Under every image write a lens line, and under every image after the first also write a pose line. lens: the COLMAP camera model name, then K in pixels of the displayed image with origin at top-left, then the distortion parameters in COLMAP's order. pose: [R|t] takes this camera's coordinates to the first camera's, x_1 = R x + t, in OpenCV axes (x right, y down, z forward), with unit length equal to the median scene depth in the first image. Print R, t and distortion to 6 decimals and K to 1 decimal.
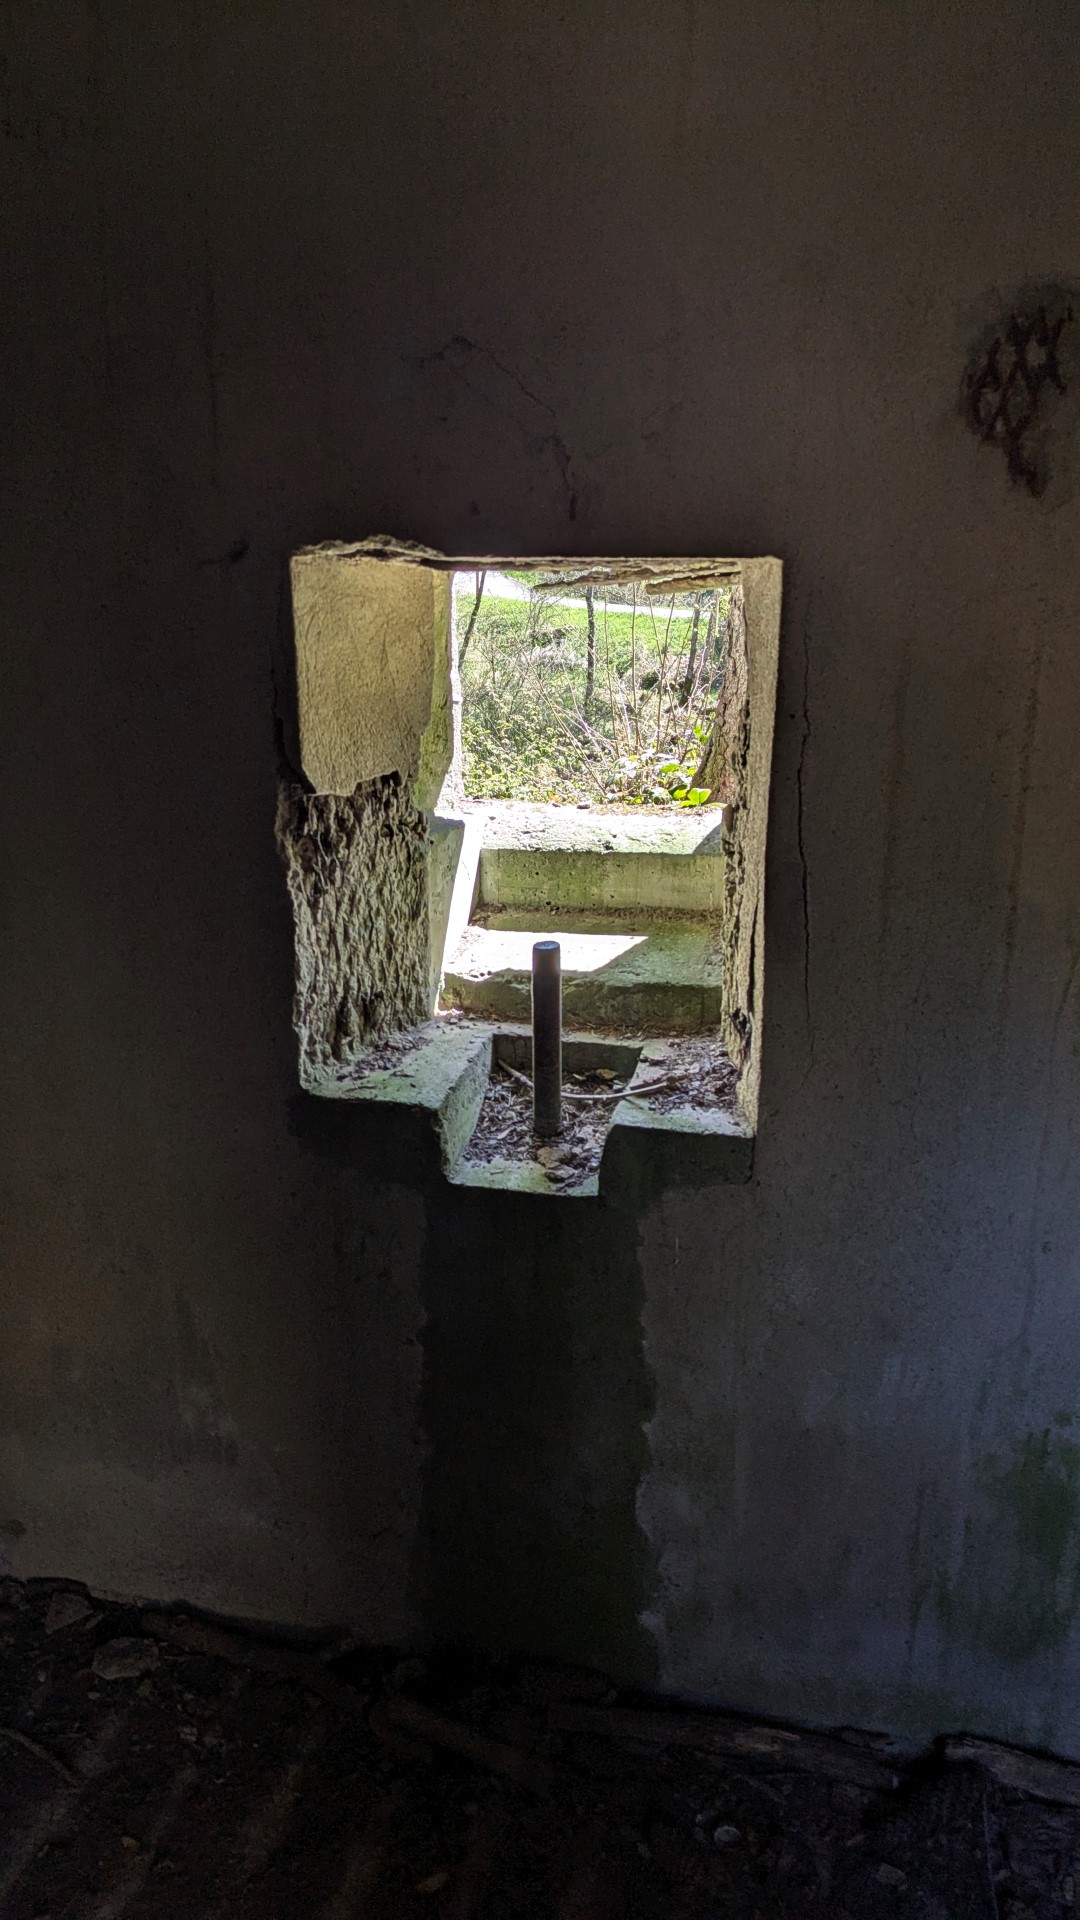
lens RADIAL K [[1437.0, 0, 533.1], [0, 1437.0, 965.4], [0, 0, 1]] dist [-0.008638, -0.026280]
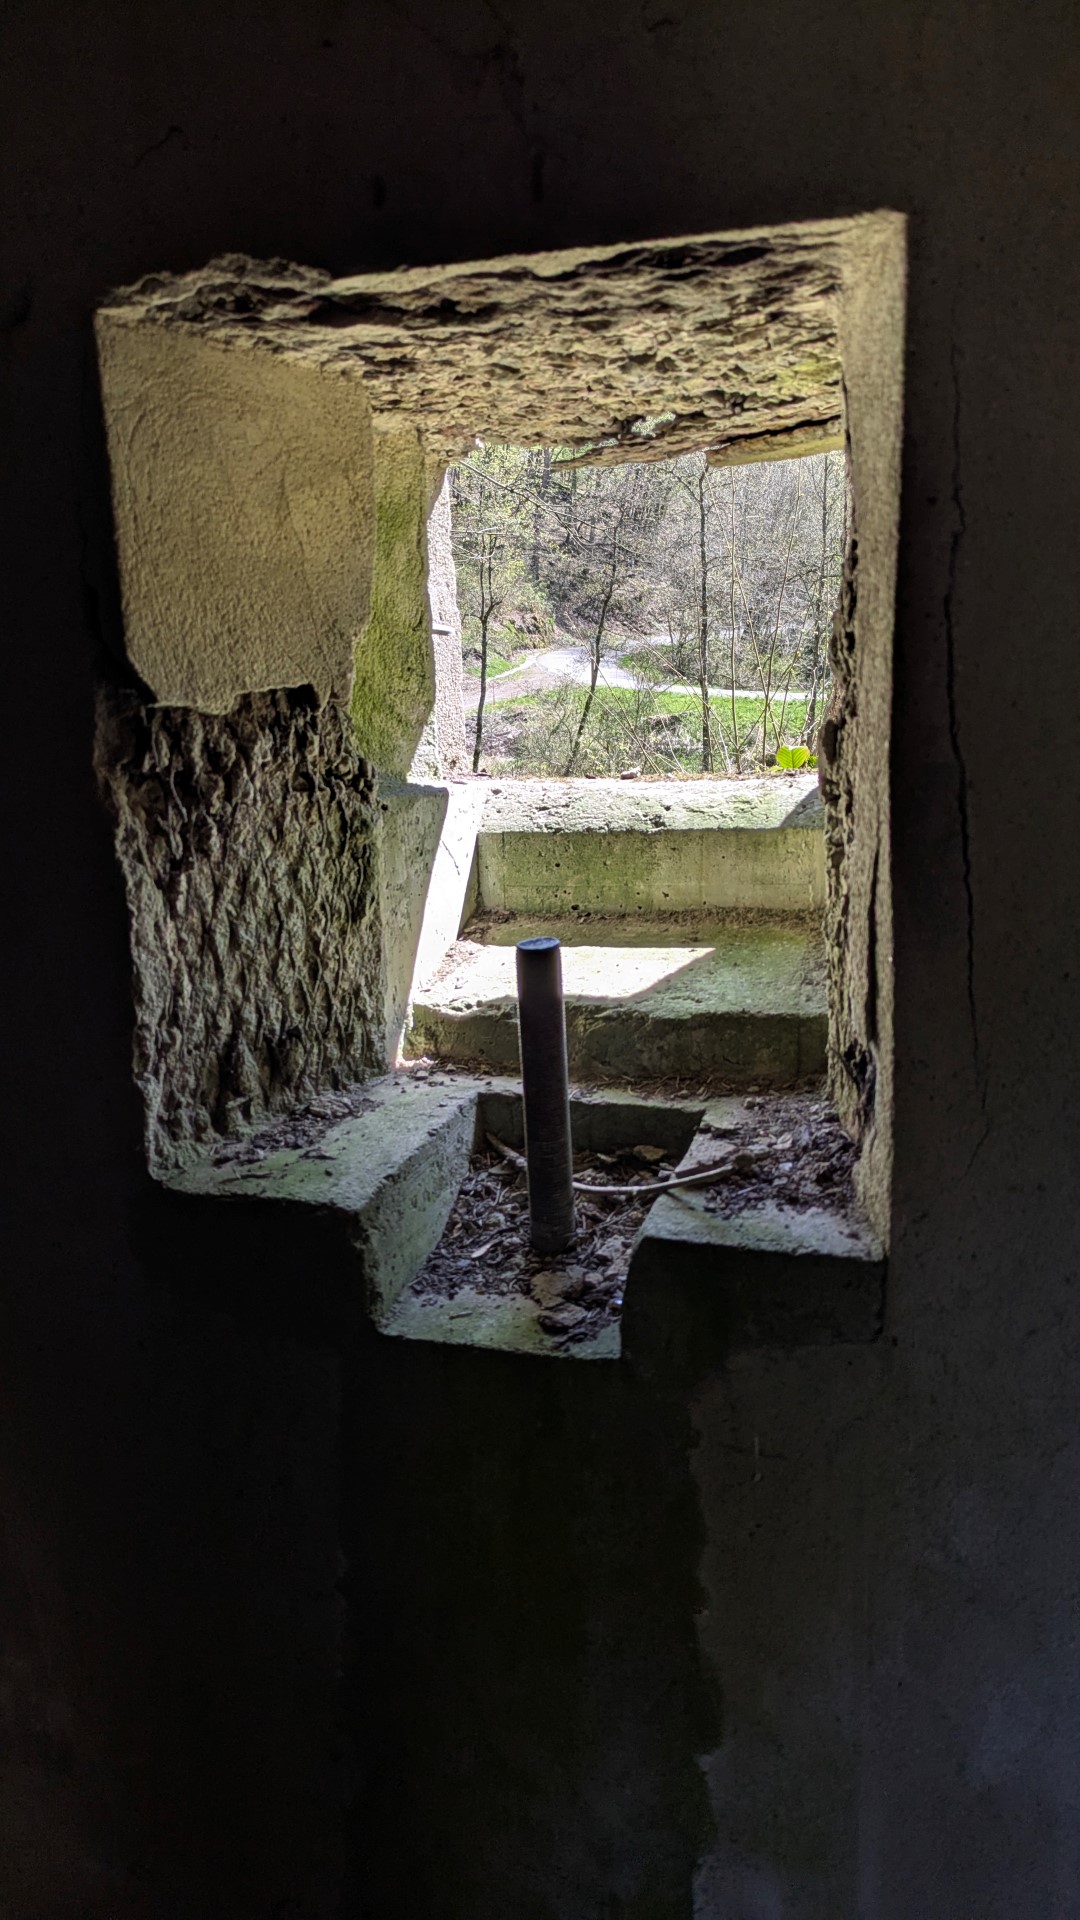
lens RADIAL K [[1437.0, 0, 548.1], [0, 1437.0, 949.1], [0, 0, 1]] dist [-0.008638, -0.026280]
pose [[0.997154, -0.018140, -0.073176, 0.058882], [0.012826, 0.997290, -0.072441, 0.032951], [0.074292, 0.071297, 0.994685, 0.378869]]
